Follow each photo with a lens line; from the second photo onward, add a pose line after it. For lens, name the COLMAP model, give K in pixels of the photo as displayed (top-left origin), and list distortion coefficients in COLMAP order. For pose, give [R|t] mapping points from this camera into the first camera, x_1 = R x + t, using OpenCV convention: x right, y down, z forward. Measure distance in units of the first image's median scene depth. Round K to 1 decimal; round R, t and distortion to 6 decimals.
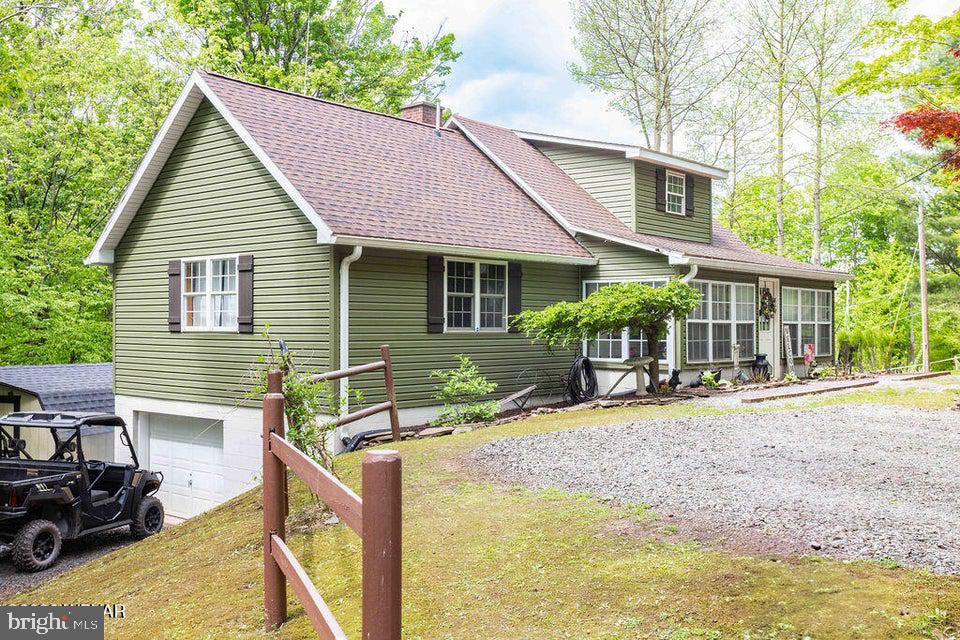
lens RADIAL K [[950.9, 0, 480.0], [0, 950.9, 320.0], [0, 0, 1]] dist [0.007705, 0.013169]
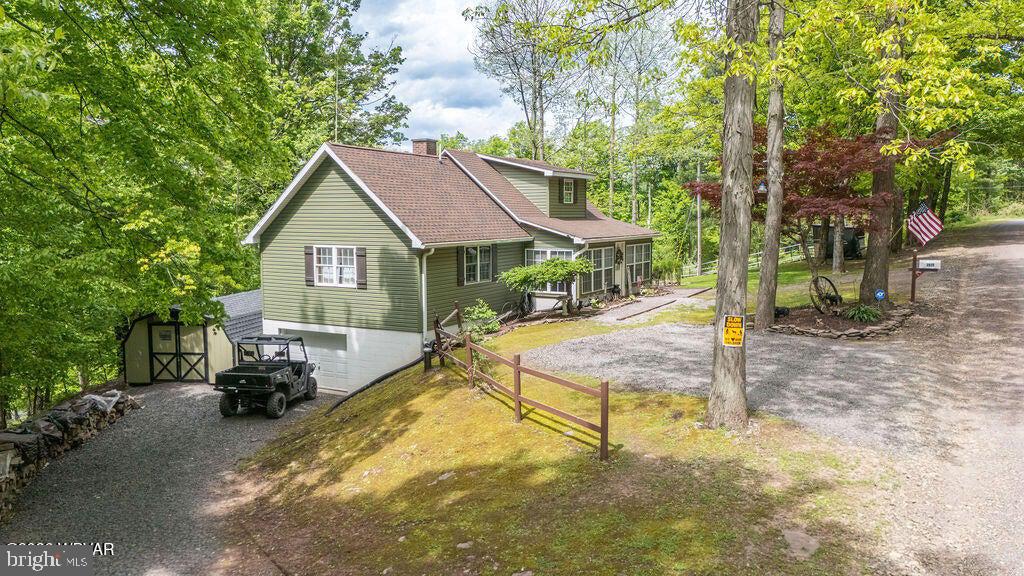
lens RADIAL K [[779.4, 0, 512.0], [0, 779.4, 288.0], [0, 0, 1]] dist [0.081438, -0.000299]
pose [[0.979623, -0.025594, 0.199209, -0.231025], [0.004021, 0.994148, 0.107949, -0.134875], [-0.200806, -0.104948, 0.973993, -0.496731]]
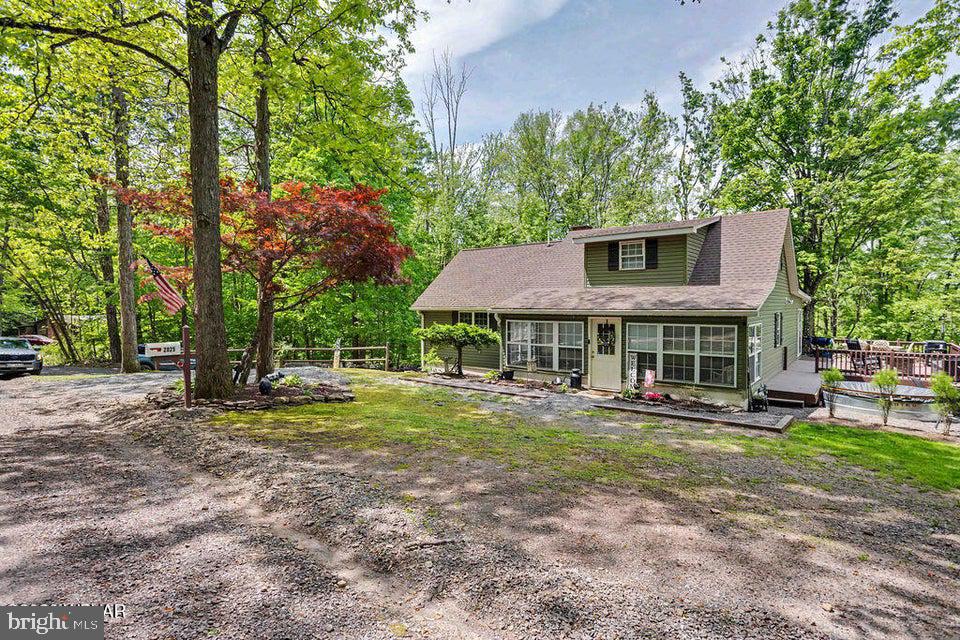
lens RADIAL K [[496.8, 0, 480.0], [0, 496.8, 320.0], [0, 0, 1]] dist [-0.017021, 0.007933]
pose [[0.078052, 0.016011, -0.996821, 1.136989], [0.003655, 0.999860, 0.016346, -0.058350], [0.996943, -0.004920, 0.077982, 0.858944]]
